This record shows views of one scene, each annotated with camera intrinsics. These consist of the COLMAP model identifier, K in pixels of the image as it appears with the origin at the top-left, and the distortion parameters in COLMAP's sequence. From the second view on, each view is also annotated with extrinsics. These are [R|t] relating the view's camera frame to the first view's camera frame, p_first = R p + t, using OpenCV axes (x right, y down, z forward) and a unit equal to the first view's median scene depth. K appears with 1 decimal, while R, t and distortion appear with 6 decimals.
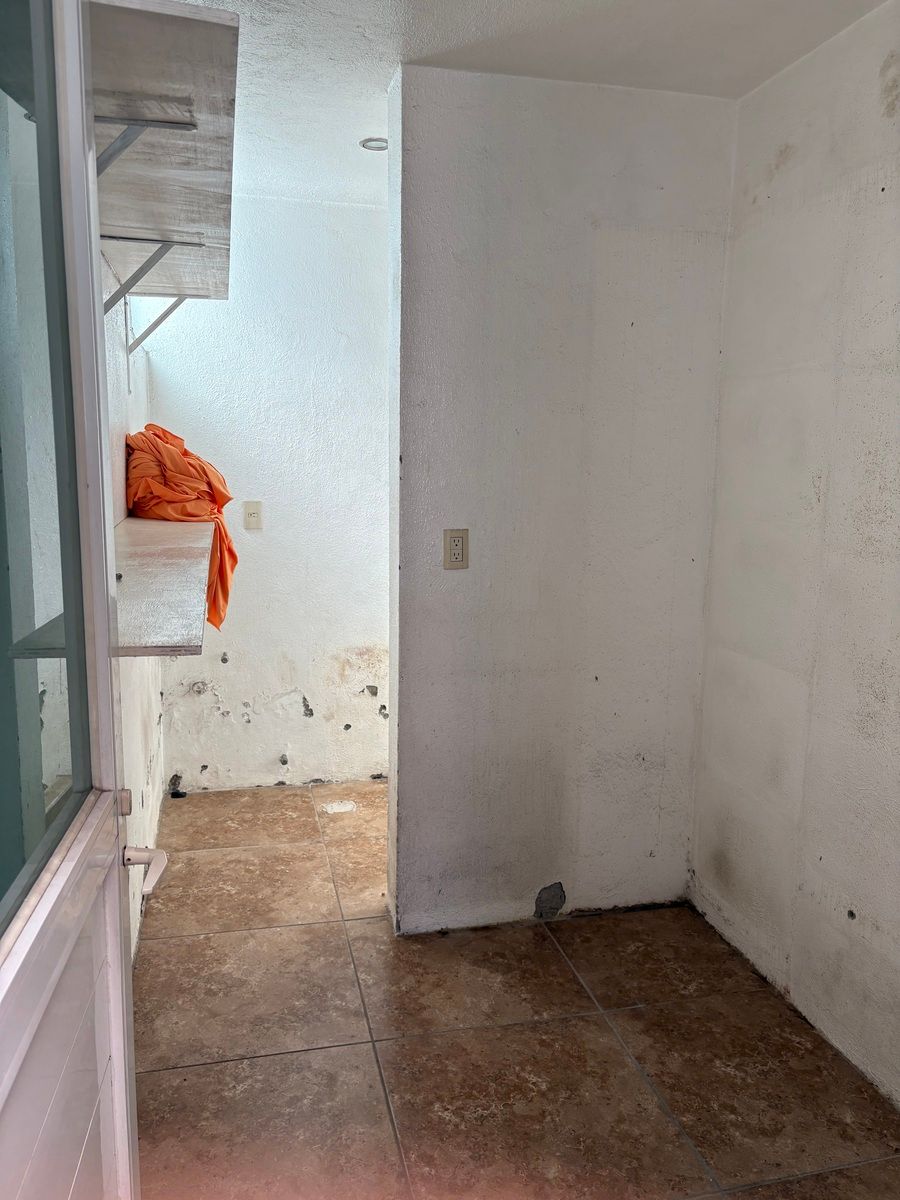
lens RADIAL K [[909.5, 0, 442.4], [0, 909.5, 602.1], [0, 0, 1]] dist [0.010693, -0.021498]
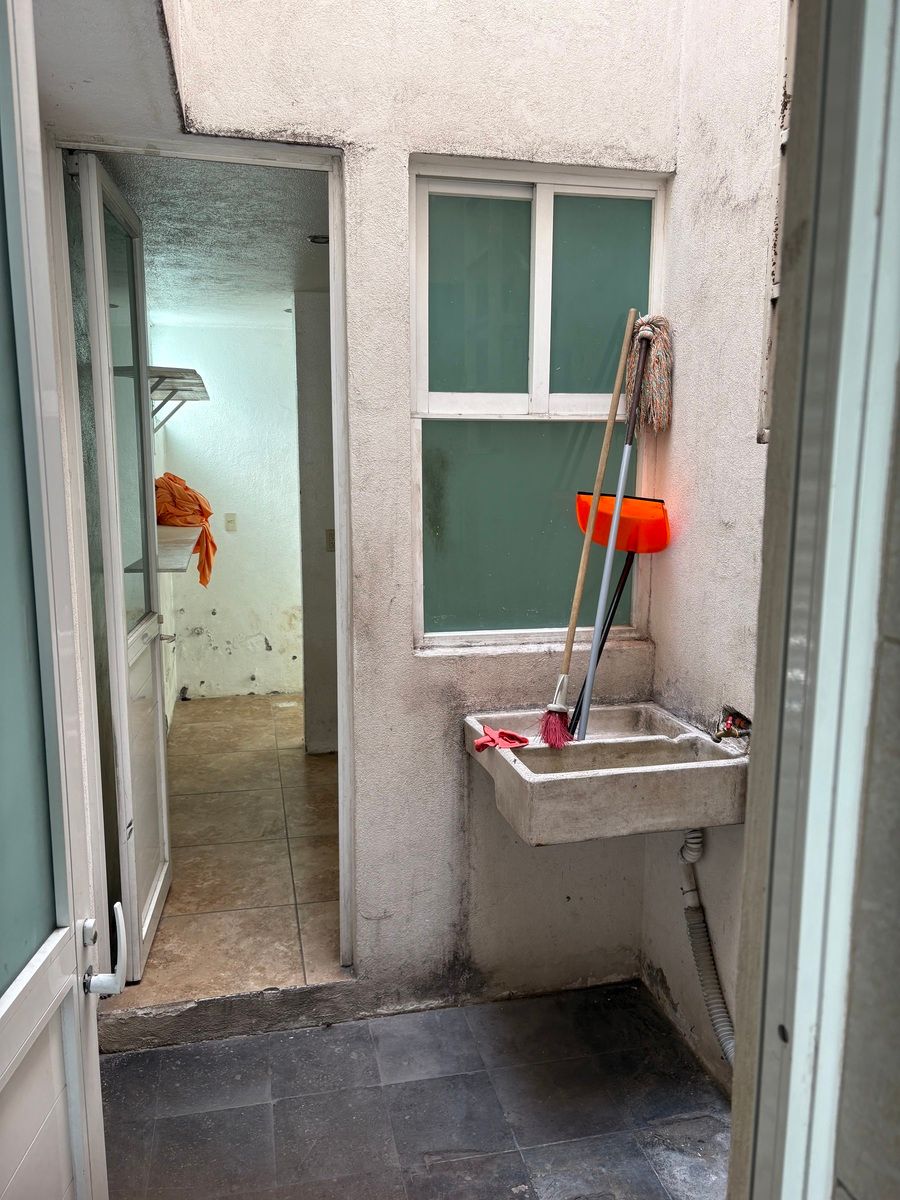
lens RADIAL K [[909.5, 0, 456.6], [0, 909.5, 599.3], [0, 0, 1]] dist [0.010693, -0.021498]
pose [[0.999955, -0.009471, -0.000023, 0.221906], [0.009471, 0.999946, -0.004202, 0.059903], [0.000063, 0.004202, 0.999991, -0.708863]]
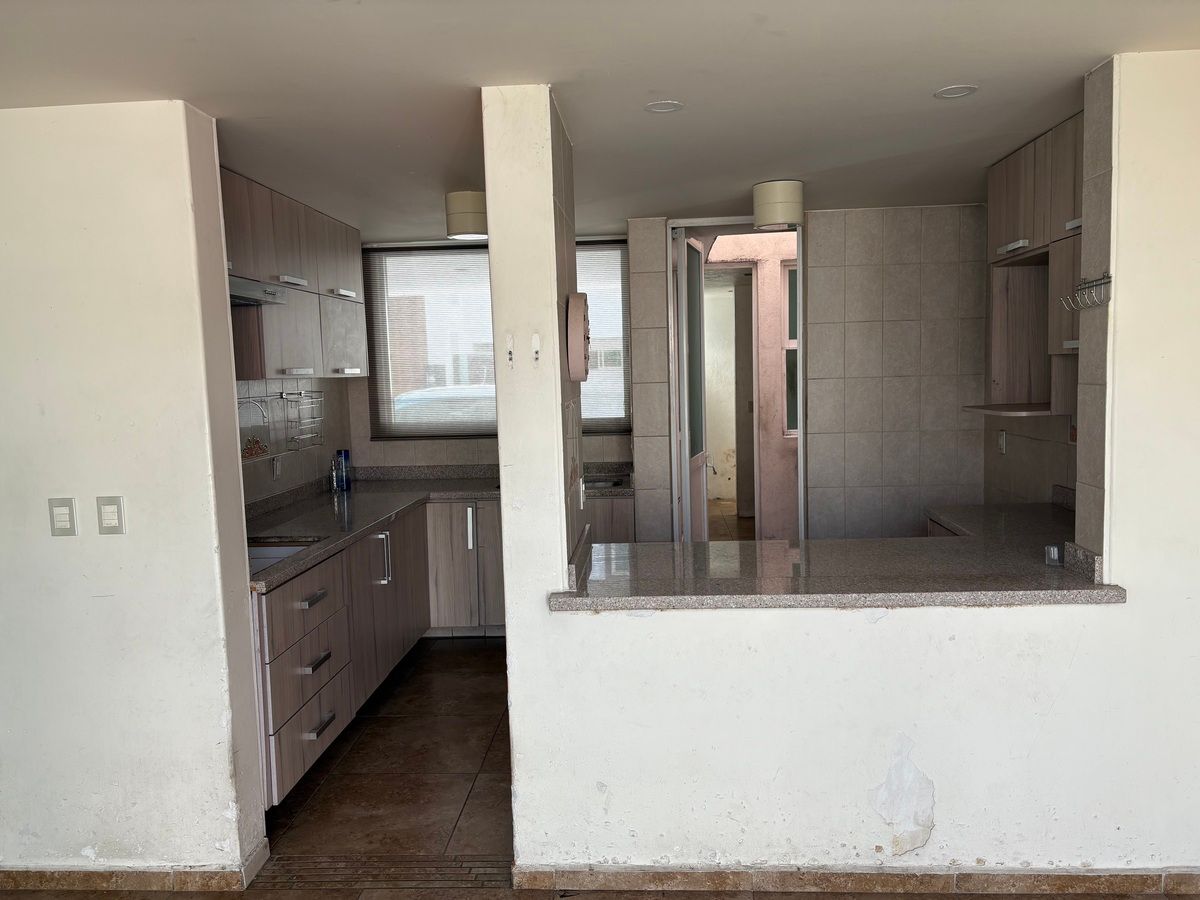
lens RADIAL K [[909.5, 0, 599.4], [0, 909.5, 450.2], [0, 0, 1]] dist [0.010693, -0.021498]
pose [[0.954563, -0.012438, -0.297751, 0.420867], [-0.007508, 0.997808, -0.065750, 0.294291], [0.297916, 0.064998, 0.952377, -2.167034]]
